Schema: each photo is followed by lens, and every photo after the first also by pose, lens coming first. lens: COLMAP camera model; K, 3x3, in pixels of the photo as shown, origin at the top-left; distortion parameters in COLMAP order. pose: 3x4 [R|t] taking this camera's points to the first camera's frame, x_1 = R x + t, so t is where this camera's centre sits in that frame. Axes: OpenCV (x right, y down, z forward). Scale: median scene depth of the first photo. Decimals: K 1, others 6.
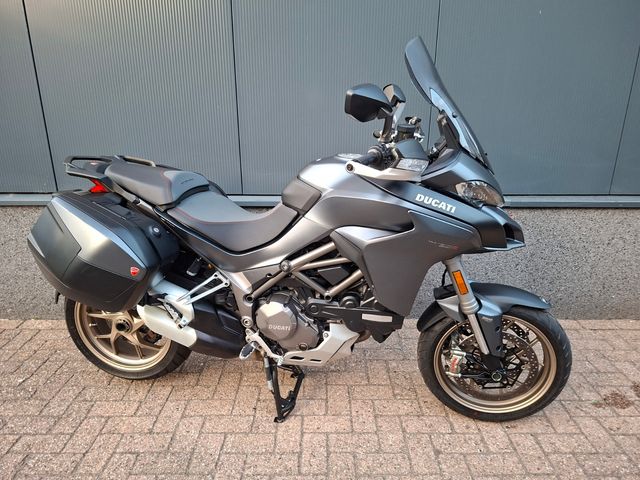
lens RADIAL K [[427.9, 0, 320.3], [0, 427.9, 233.9], [0, 0, 1]] dist [0.032839, -0.033010]
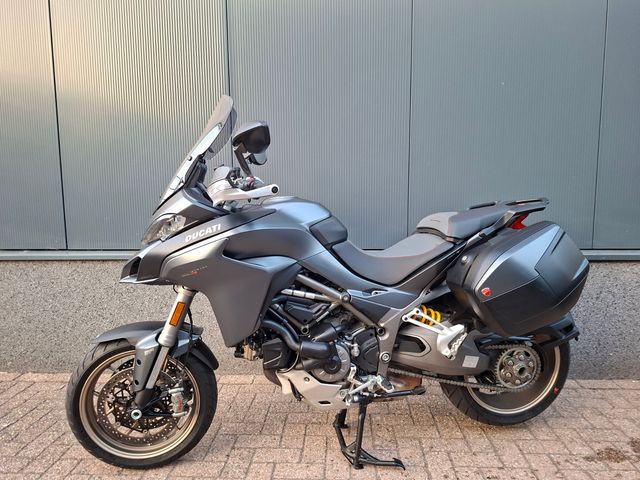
lens RADIAL K [[427.9, 0, 323.1], [0, 427.9, 240.0], [0, 0, 1]] dist [0.032839, -0.033010]
pose [[0.998620, -0.005398, -0.052235, 0.126666], [-0.004931, 0.980670, -0.195605, 0.126658], [0.052281, 0.195593, 0.979291, -0.045067]]
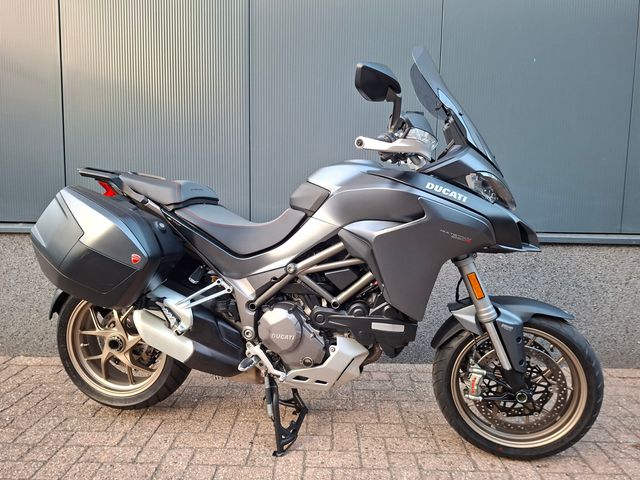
lens RADIAL K [[427.9, 0, 320.2], [0, 427.9, 233.5], [0, 0, 1]] dist [0.032839, -0.033010]
pose [[0.999769, 0.015460, -0.014942, -0.003640], [-0.018260, 0.977436, -0.210442, 0.181126], [0.011352, 0.210667, 0.977492, 0.039331]]
